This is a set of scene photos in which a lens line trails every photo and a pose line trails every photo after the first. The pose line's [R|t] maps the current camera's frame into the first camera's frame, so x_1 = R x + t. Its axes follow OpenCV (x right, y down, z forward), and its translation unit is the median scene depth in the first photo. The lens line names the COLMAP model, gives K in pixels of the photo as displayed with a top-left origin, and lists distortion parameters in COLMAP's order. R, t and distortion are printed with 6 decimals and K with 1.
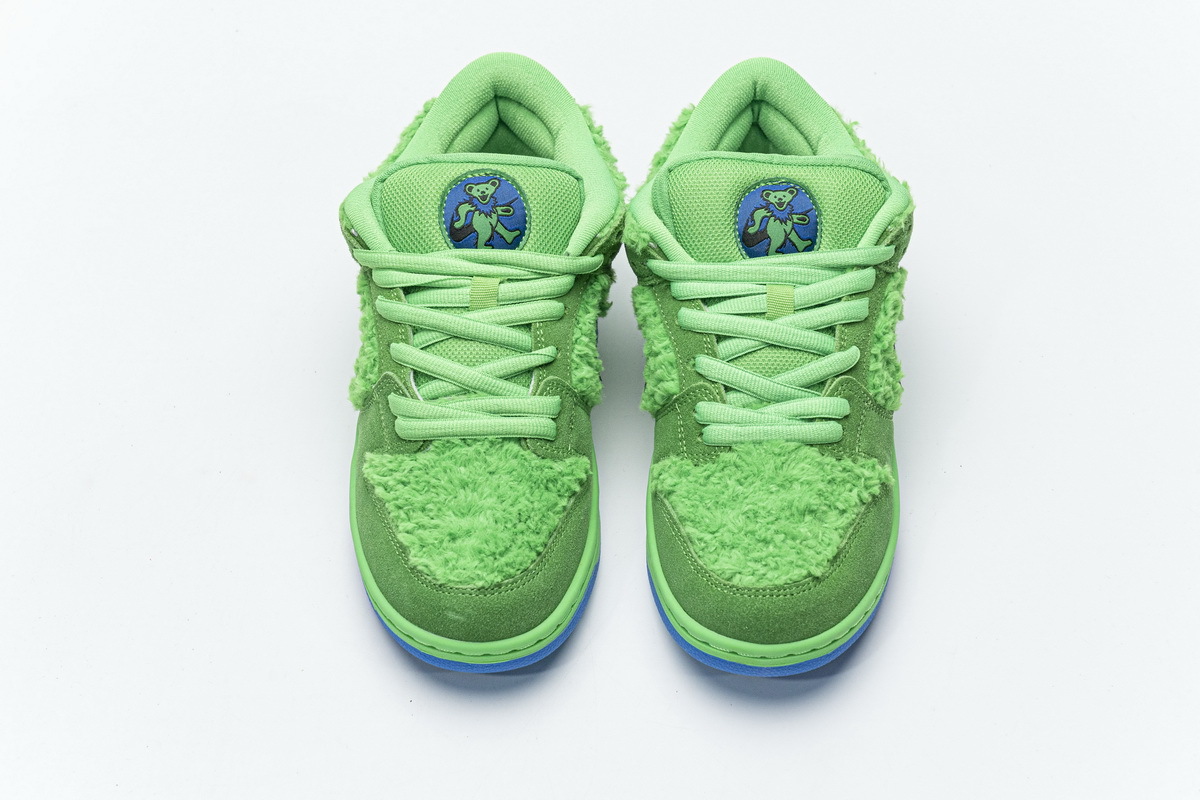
lens RADIAL K [[2248.9, 0, 601.4], [0, 2248.9, 399.8], [0, 0, 1]] dist [0.041831, 0.000000]
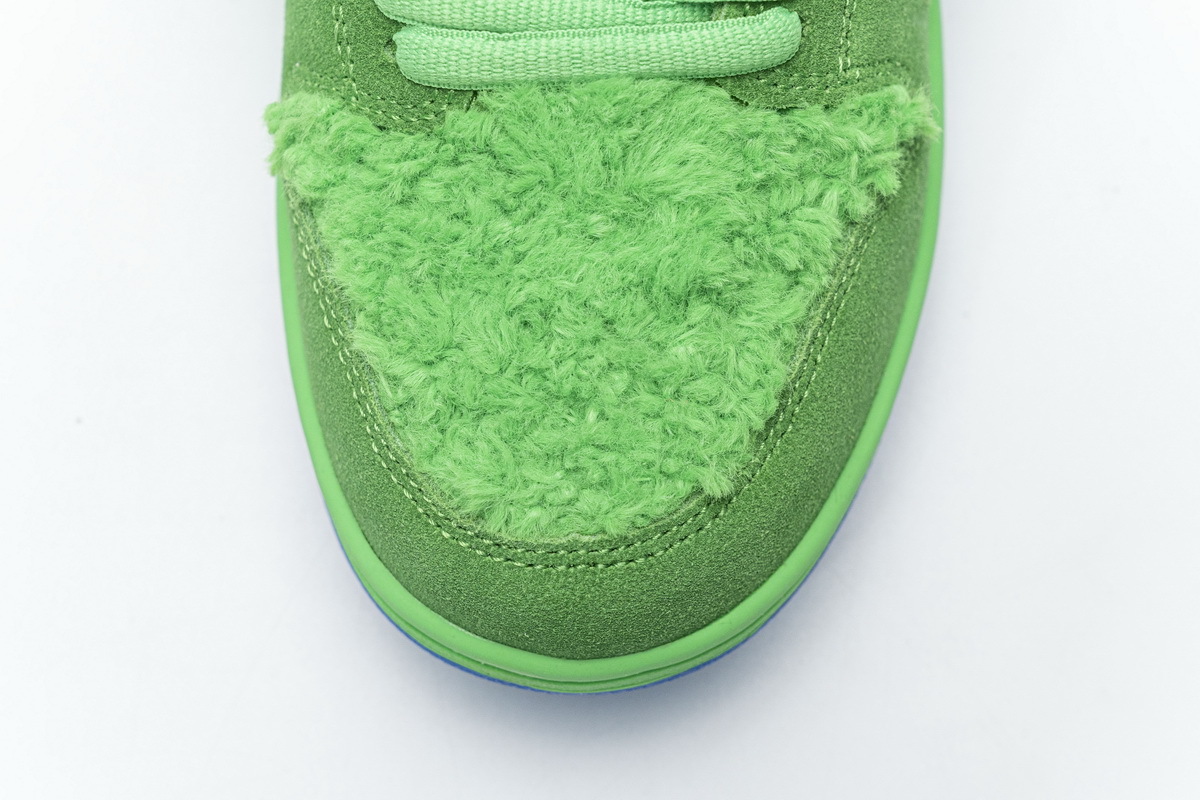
lens RADIAL K [[2248.9, 0, 599.8], [0, 2248.9, 401.7], [0, 0, 1]] dist [0.041831, 0.000000]
pose [[0.999230, -0.031142, 0.023848, 0.067204], [0.016162, 0.880867, 0.473087, -0.100913], [-0.035740, -0.472338, 0.880693, 0.678446]]
